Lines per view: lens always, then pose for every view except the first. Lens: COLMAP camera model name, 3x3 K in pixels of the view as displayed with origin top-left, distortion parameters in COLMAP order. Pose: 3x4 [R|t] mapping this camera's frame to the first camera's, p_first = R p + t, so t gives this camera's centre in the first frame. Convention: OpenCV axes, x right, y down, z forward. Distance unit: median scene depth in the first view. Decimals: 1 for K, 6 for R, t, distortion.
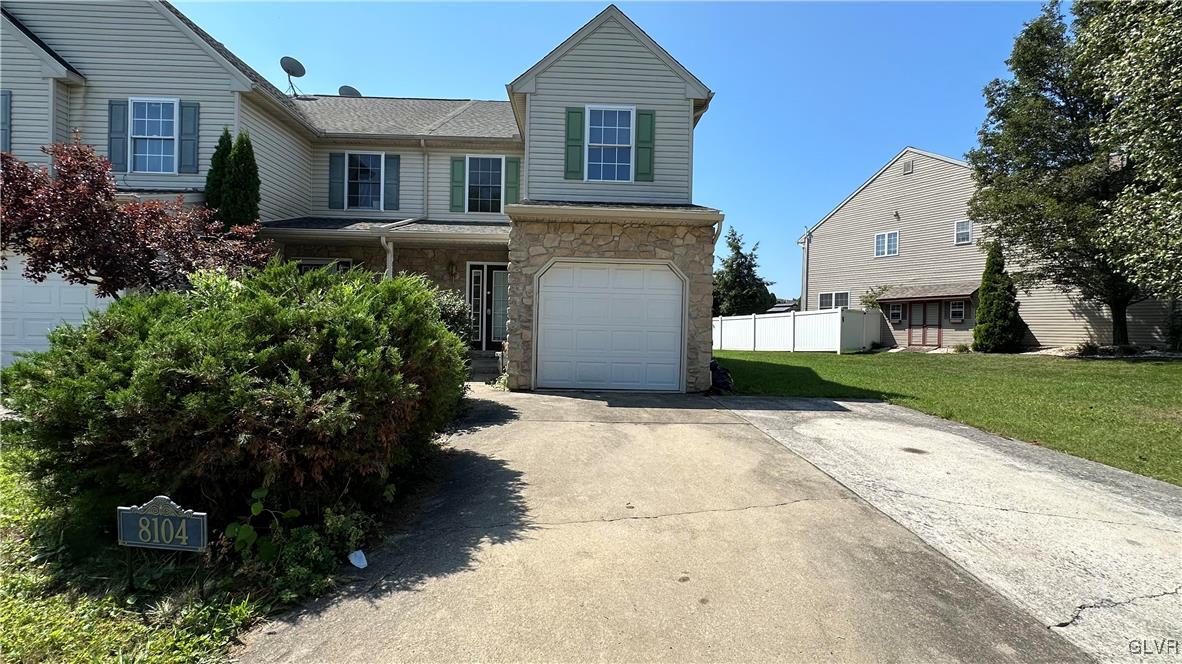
lens RADIAL K [[530.3, 0, 594.5], [0, 530.3, 333.2], [0, 0, 1]] dist [0.002984, 0.000028]
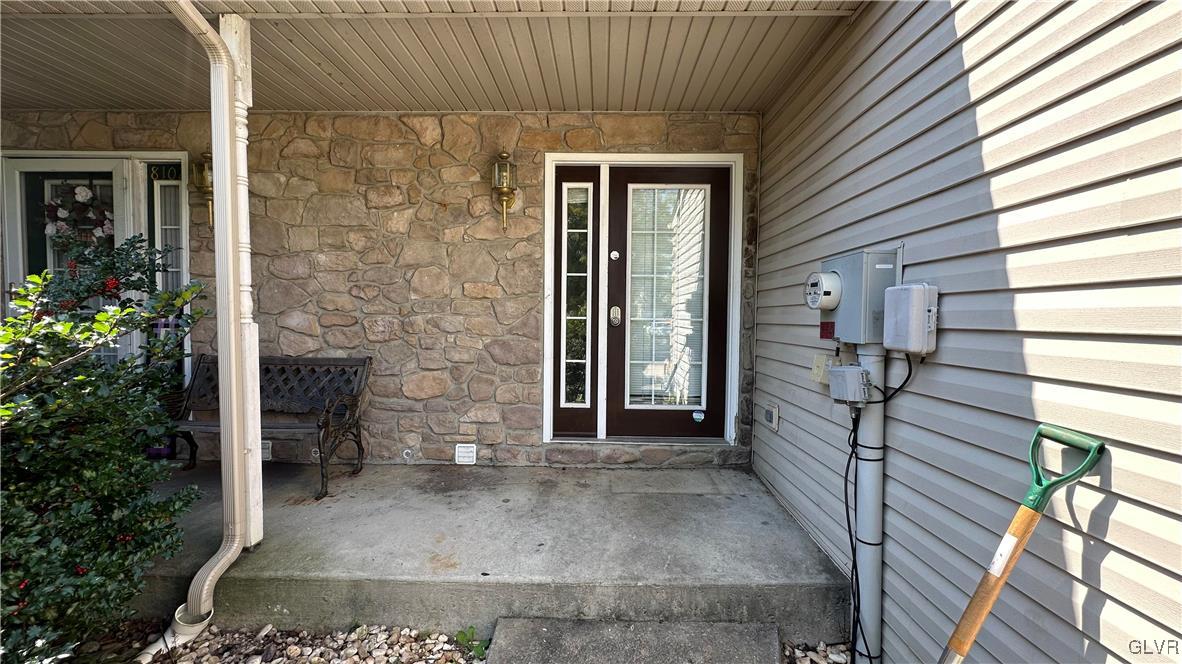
lens RADIAL K [[469.6, 0, 590.3], [0, 469.6, 332.0], [0, 0, 1]] dist [-0.003084, 0.000568]
pose [[0.998761, -0.006712, -0.049305, -0.201627], [0.008149, 0.999546, 0.029022, -0.039102], [0.049088, -0.029388, 0.998362, 0.722445]]
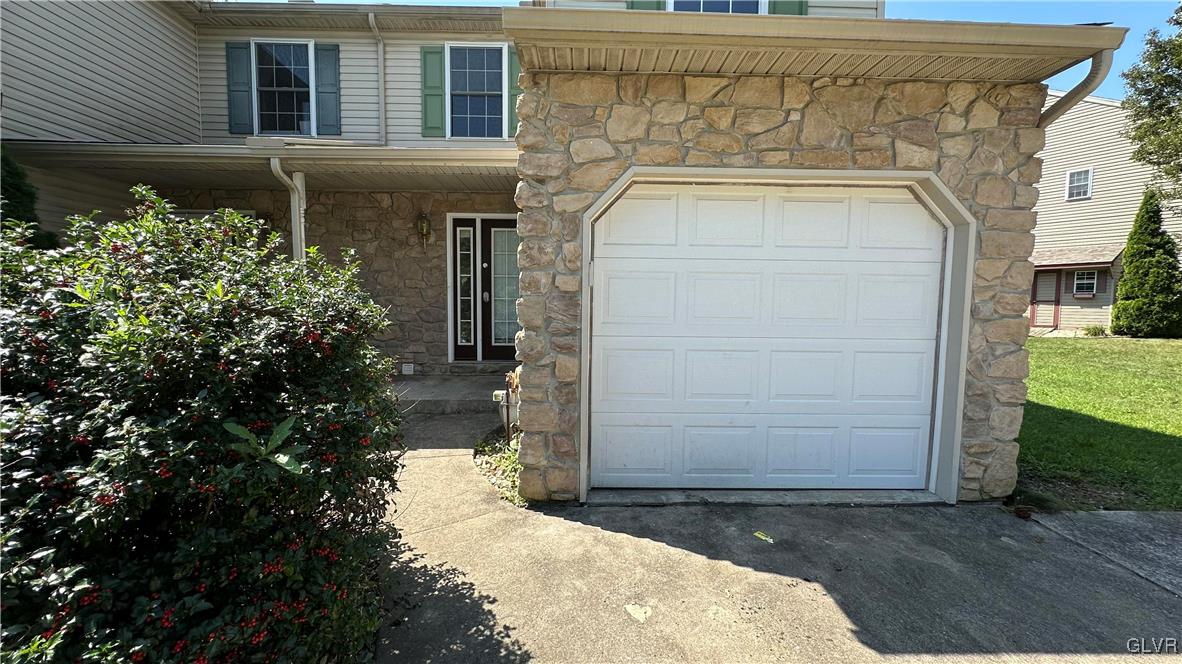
lens RADIAL K [[469.6, 0, 590.6], [0, 469.6, 333.5], [0, 0, 1]] dist [-0.003084, 0.000568]
pose [[0.999908, -0.010916, -0.008081, -0.076125], [0.011410, 0.997894, 0.063862, -0.031668], [0.007366, -0.063948, 0.997926, 0.463340]]
